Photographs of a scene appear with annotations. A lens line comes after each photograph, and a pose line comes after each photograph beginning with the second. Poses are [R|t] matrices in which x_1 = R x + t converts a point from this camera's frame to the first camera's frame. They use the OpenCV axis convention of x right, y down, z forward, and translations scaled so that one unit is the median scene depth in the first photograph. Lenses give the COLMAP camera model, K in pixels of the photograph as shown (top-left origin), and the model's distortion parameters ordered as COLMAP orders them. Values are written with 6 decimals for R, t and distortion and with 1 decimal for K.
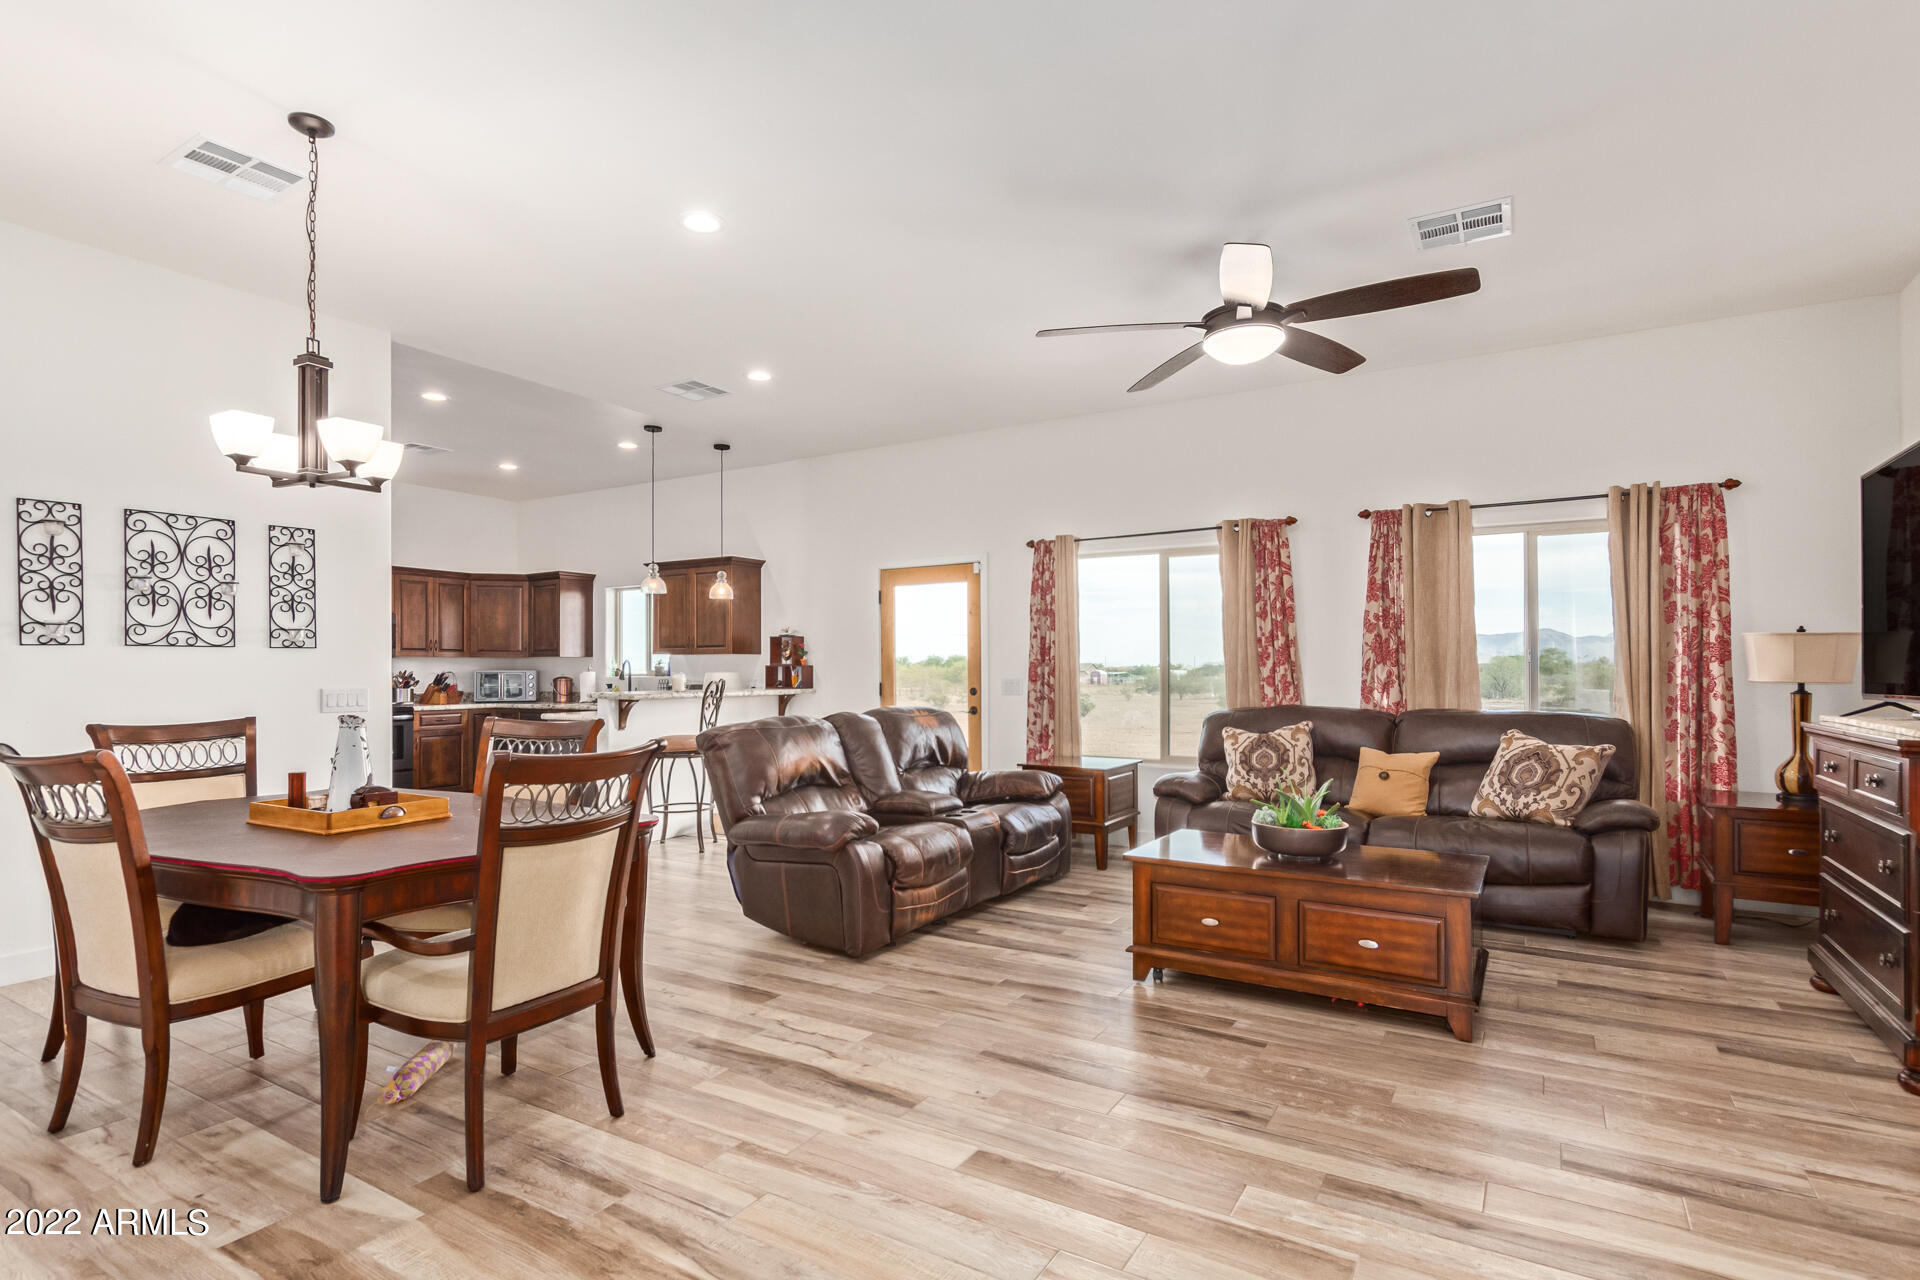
lens RADIAL K [[906.8, 0, 1001.1], [0, 906.8, 660.3], [0, 0, 1]] dist [0.004881, -0.000719]
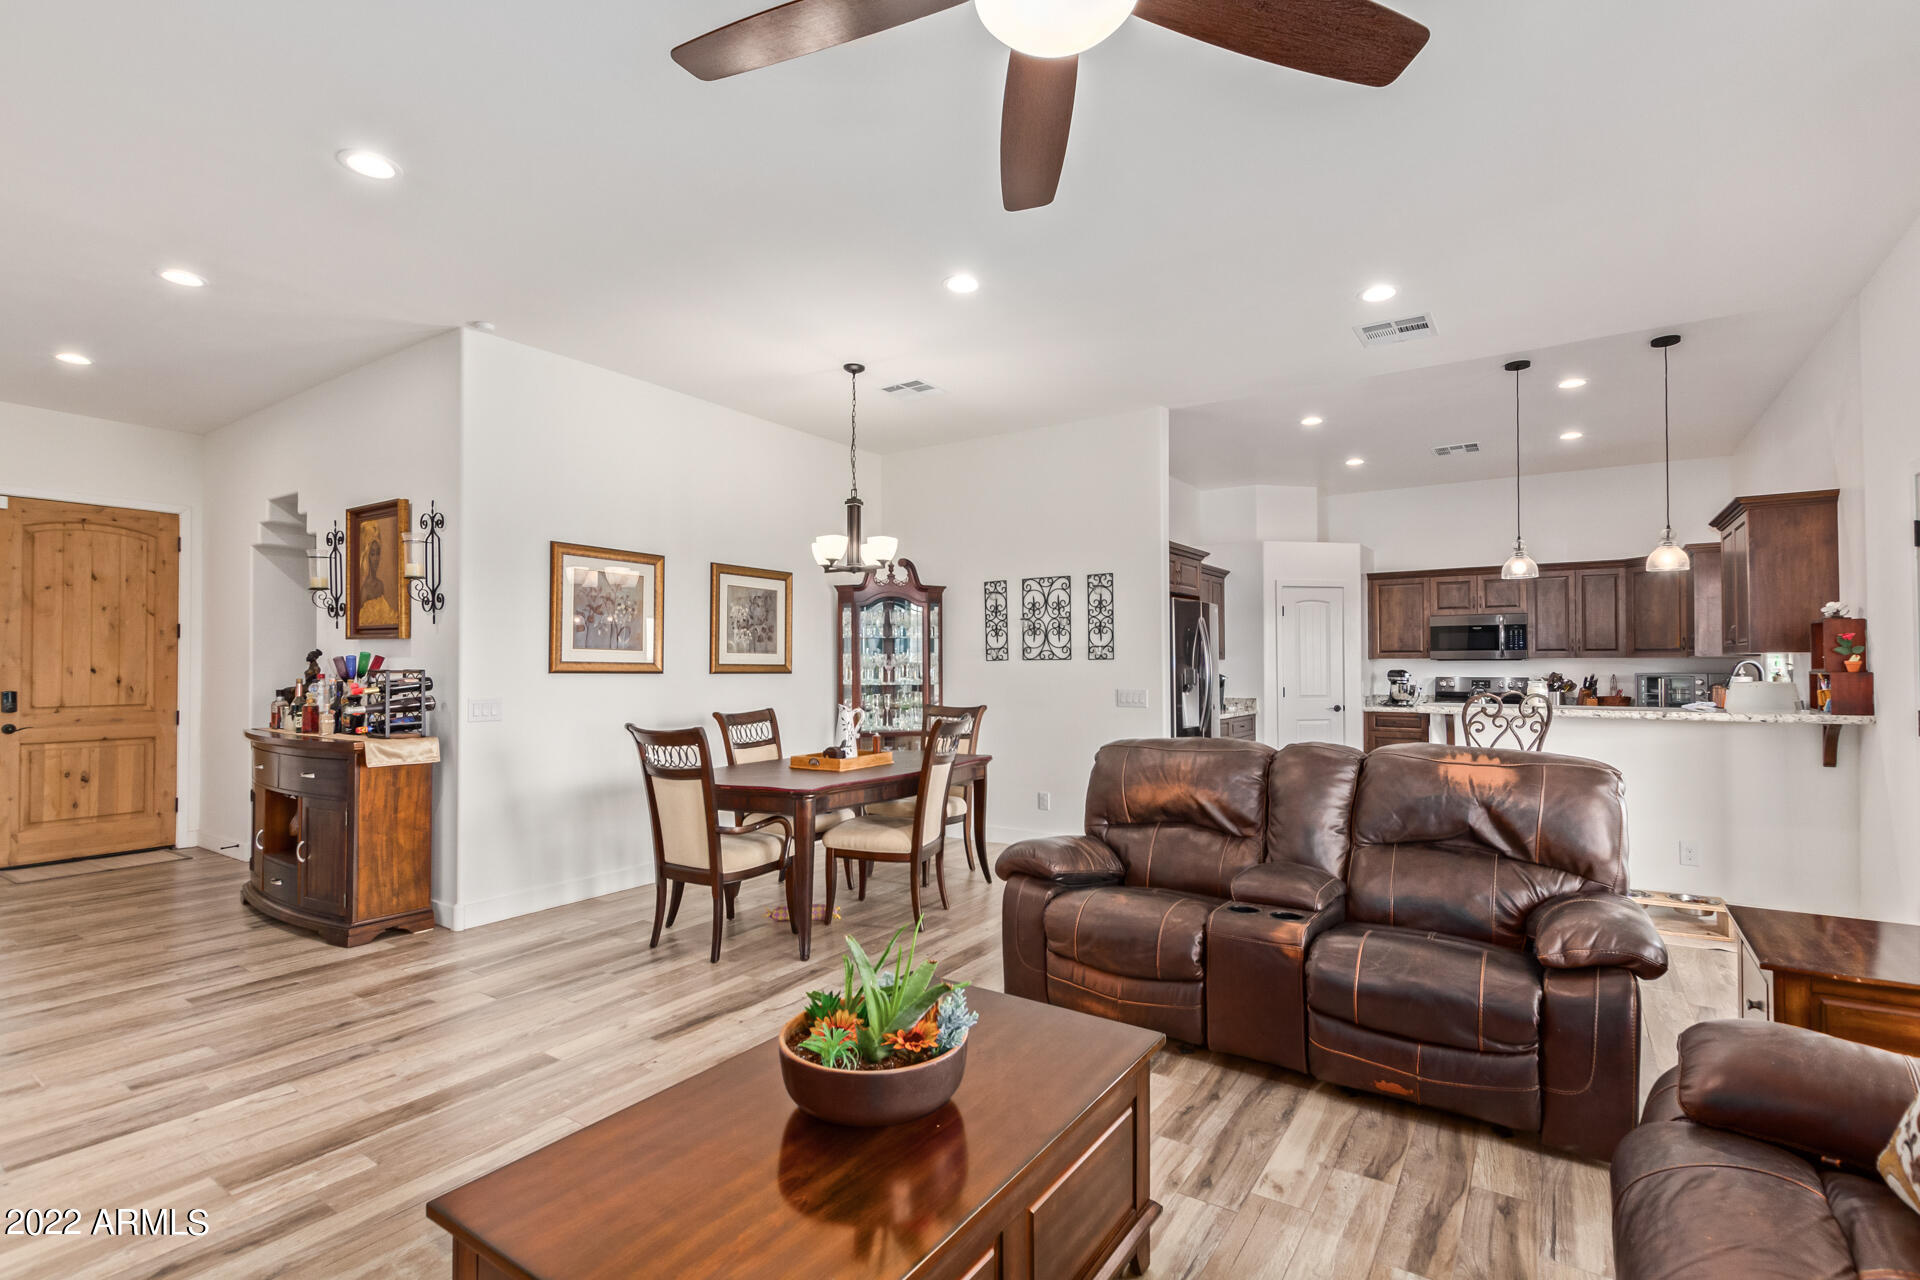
lens RADIAL K [[906.8, 0, 940.1], [0, 906.8, 644.8], [0, 0, 1]] dist [0.004881, -0.000719]
pose [[-0.076592, -0.019168, -0.996878, 0.358142], [0.010861, 0.999740, -0.020058, -0.005970], [0.997003, -0.012363, -0.076364, 0.476879]]
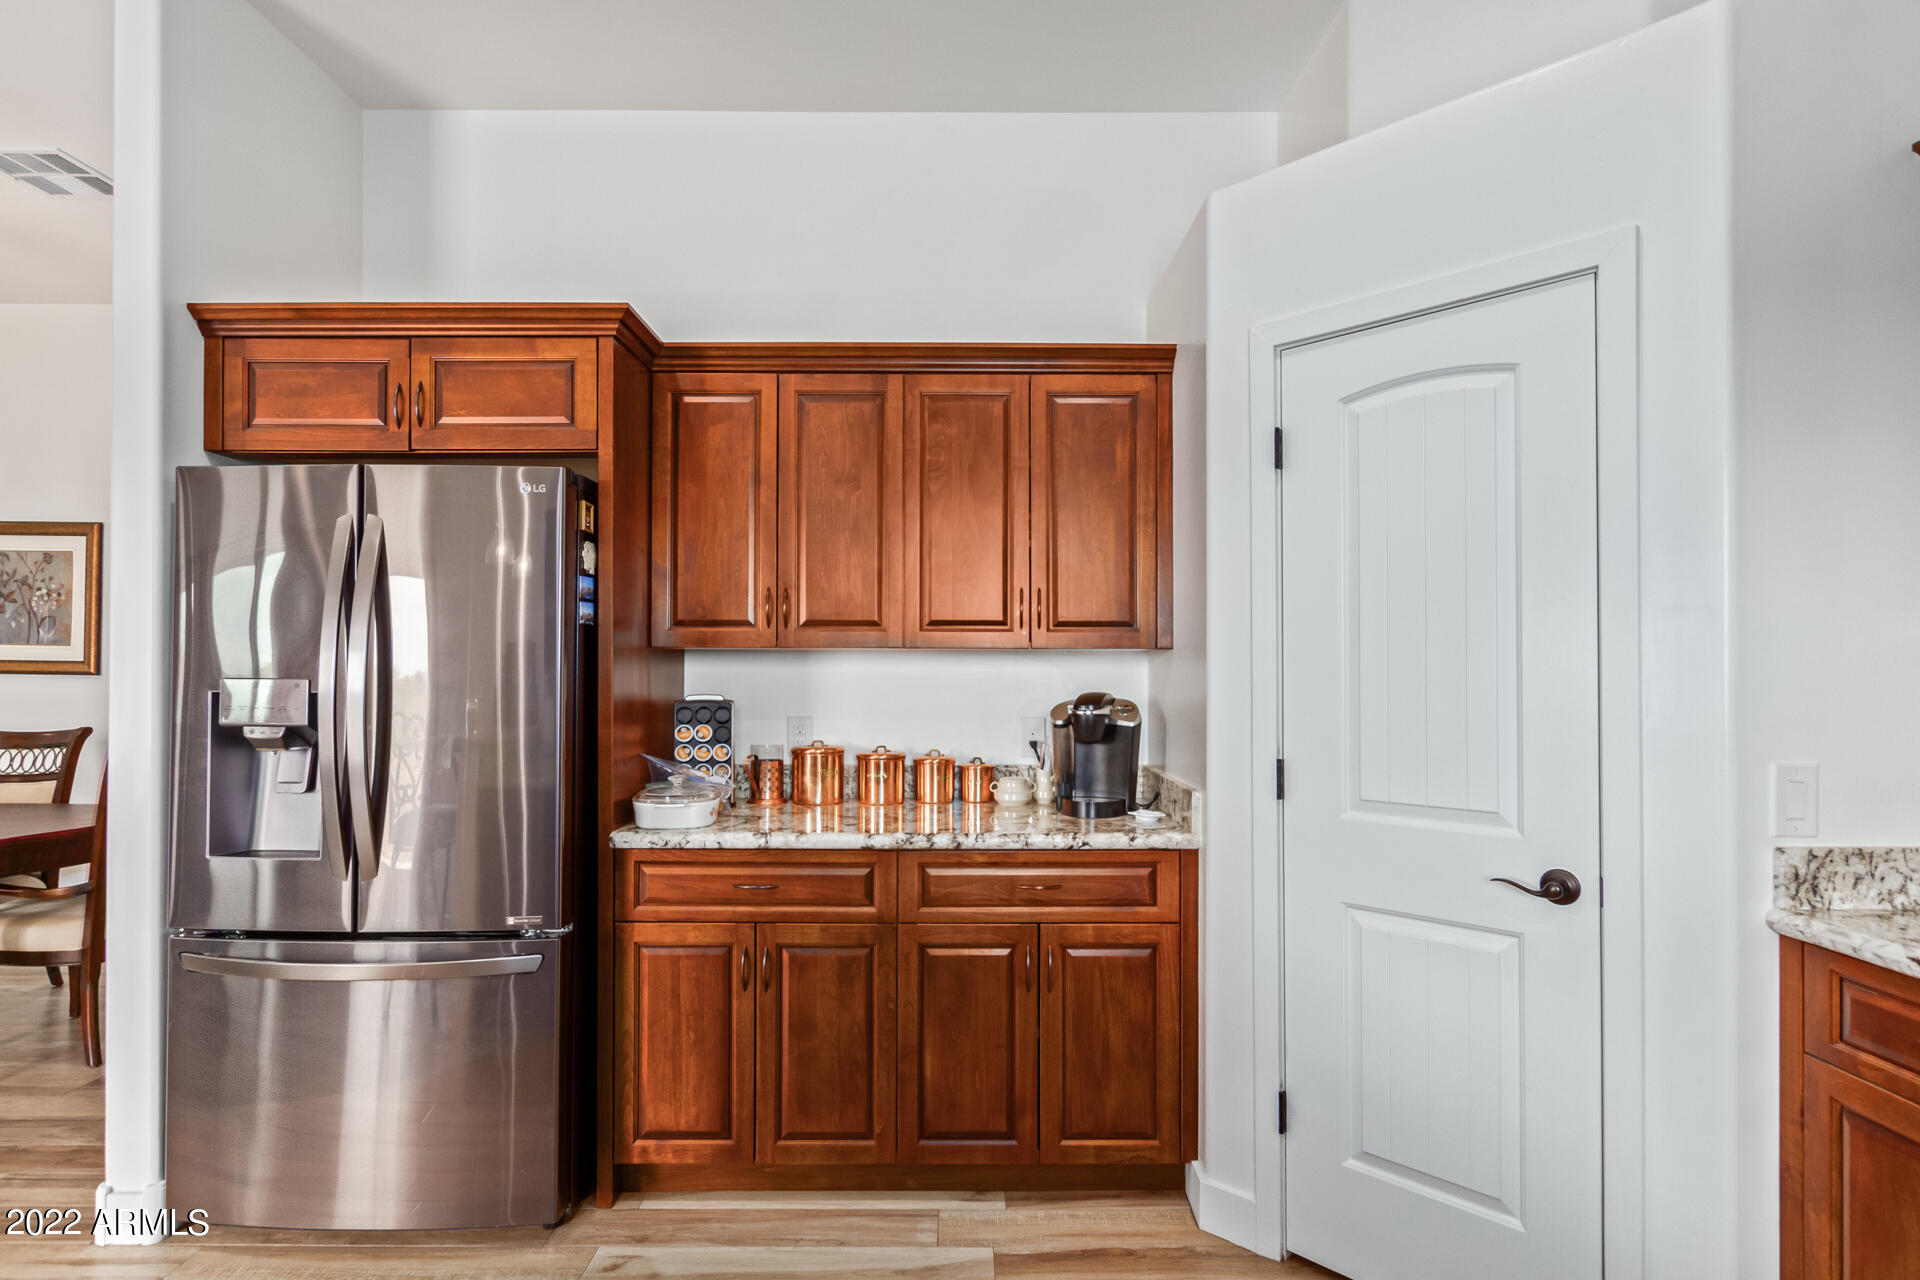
lens RADIAL K [[1023.5, 0, 961.4], [0, 1023.5, 640.8], [0, 0, 1]] dist [-0.019124, -0.000031]
pose [[-0.887042, 0.002220, -0.461684, -0.472062], [0.012159, 0.999754, -0.018554, -0.002840], [0.461529, -0.022071, -0.886851, 0.959765]]
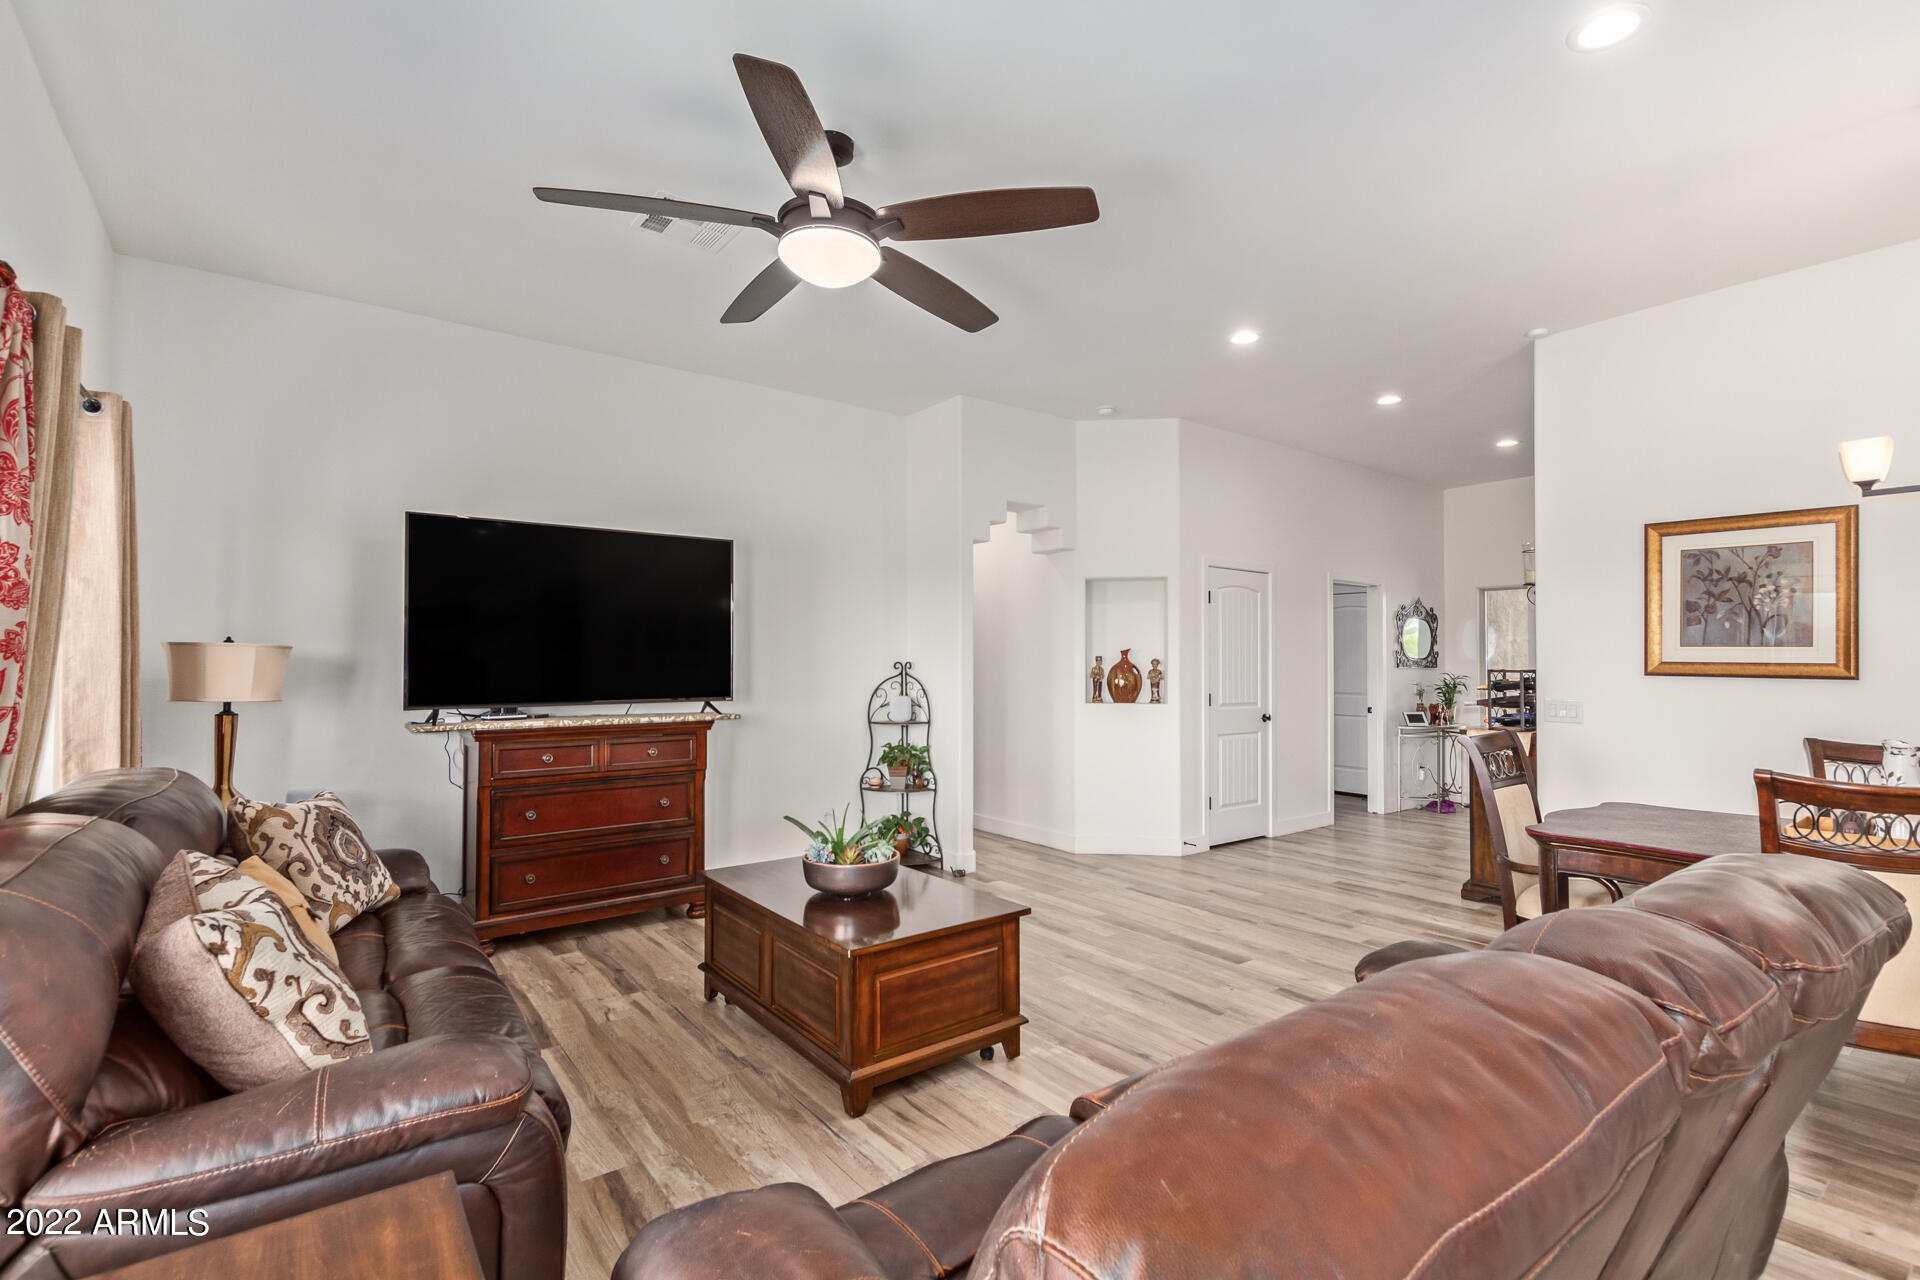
lens RADIAL K [[906.8, 0, 973.6], [0, 906.8, 649.5], [0, 0, 1]] dist [0.004881, -0.000719]
pose [[-0.920646, 0.010642, 0.390253, -0.069440], [0.002630, 0.999775, -0.021059, -0.006979], [-0.390390, -0.018362, -0.920467, 0.810342]]
